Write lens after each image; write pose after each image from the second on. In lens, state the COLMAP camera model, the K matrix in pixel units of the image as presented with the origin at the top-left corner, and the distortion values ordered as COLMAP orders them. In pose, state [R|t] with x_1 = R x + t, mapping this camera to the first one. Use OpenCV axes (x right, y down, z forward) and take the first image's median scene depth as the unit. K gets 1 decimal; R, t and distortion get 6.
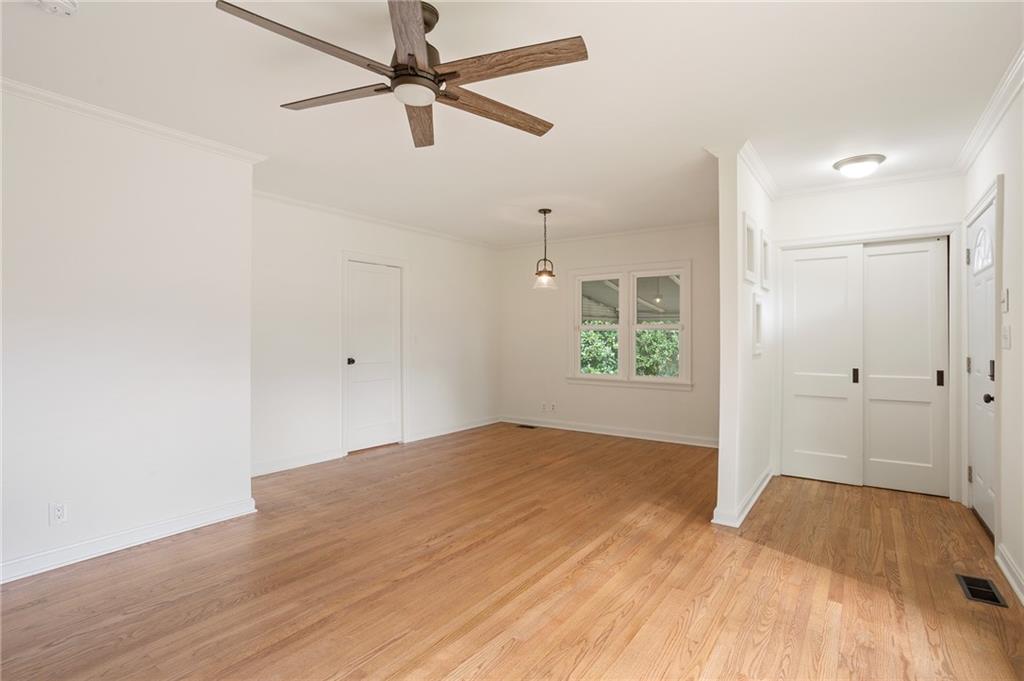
lens RADIAL K [[498.1, 0, 506.6], [0, 498.1, 334.7], [0, 0, 1]] dist [-0.040398, 0.025908]
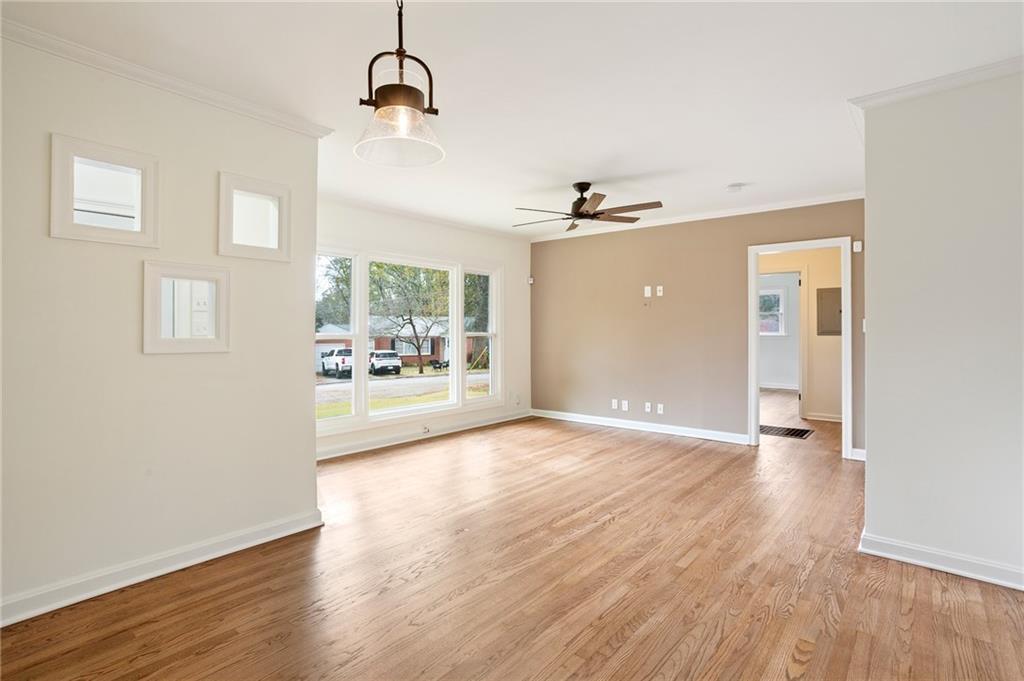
lens RADIAL K [[498.1, 0, 506.6], [0, 498.1, 334.7], [0, 0, 1]] dist [-0.040398, 0.025908]
pose [[-0.997195, -0.002462, 0.074801, -0.003887], [-0.002239, 0.999993, 0.003059, 0.009904], [-0.074808, 0.002883, -0.997194, 1.560404]]
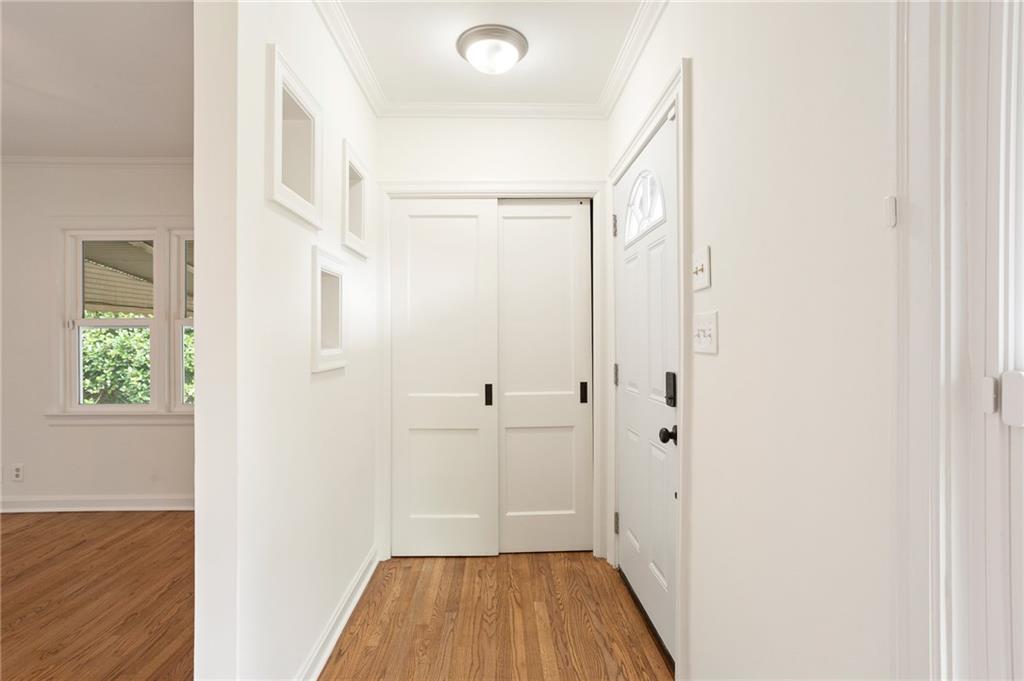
lens RADIAL K [[498.1, 0, 506.6], [0, 498.1, 334.7], [0, 0, 1]] dist [-0.040398, 0.025908]
pose [[0.797016, -0.000026, 0.603958, 0.318083], [0.003455, 0.999984, -0.004517, 0.004926], [-0.603948, 0.005687, 0.797003, 0.441194]]
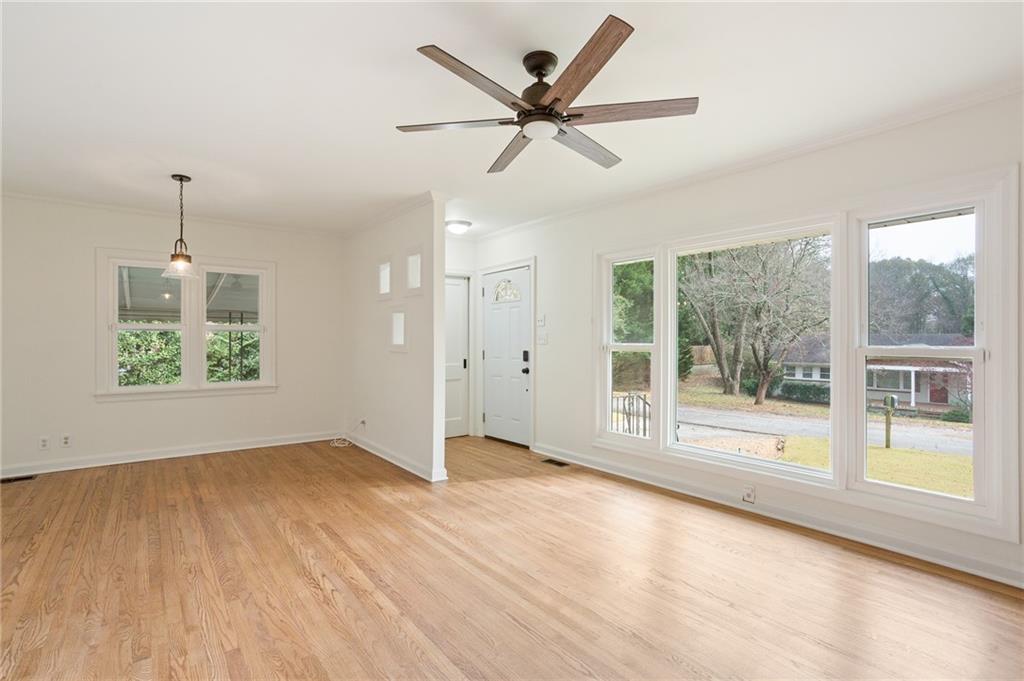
lens RADIAL K [[499.8, 0, 507.6], [0, 499.8, 342.3], [0, 0, 1]] dist [-0.040966, 0.030768]
pose [[0.293920, -0.008957, 0.955788, -0.629282], [-0.003557, 0.999939, 0.010465, -0.000723], [-0.955824, -0.006476, 0.293870, 0.346561]]
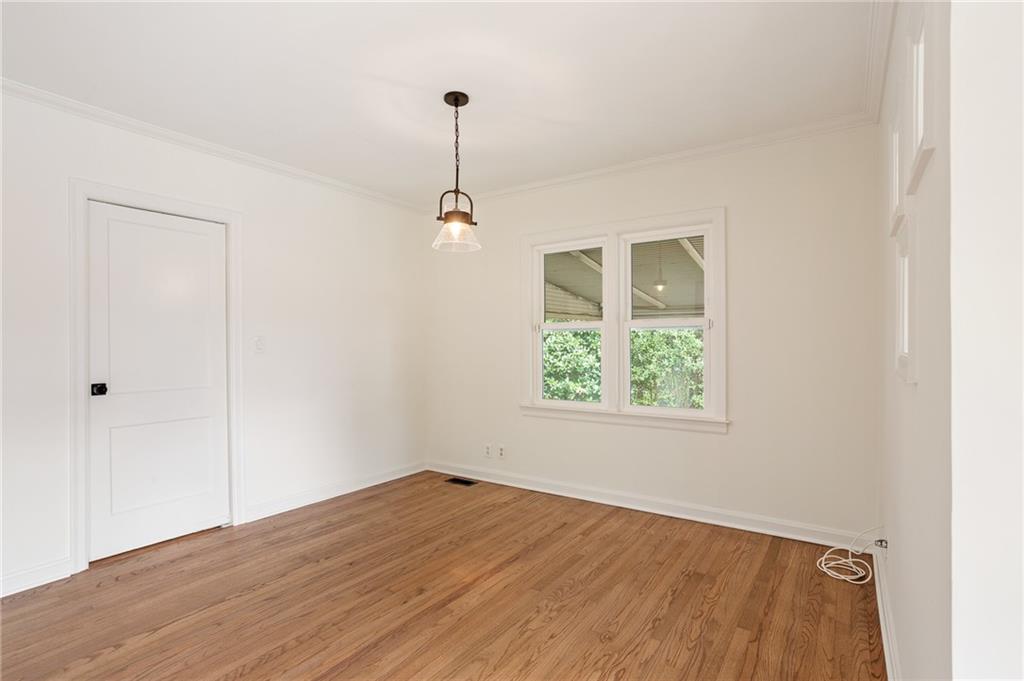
lens RADIAL K [[499.8, 0, 507.6], [0, 499.8, 342.3], [0, 0, 1]] dist [-0.040966, 0.030768]
pose [[0.999670, -0.006044, 0.024983, 0.142434], [0.006014, 0.999981, 0.001251, 0.006866], [-0.024990, -0.001100, 0.999687, 0.590137]]
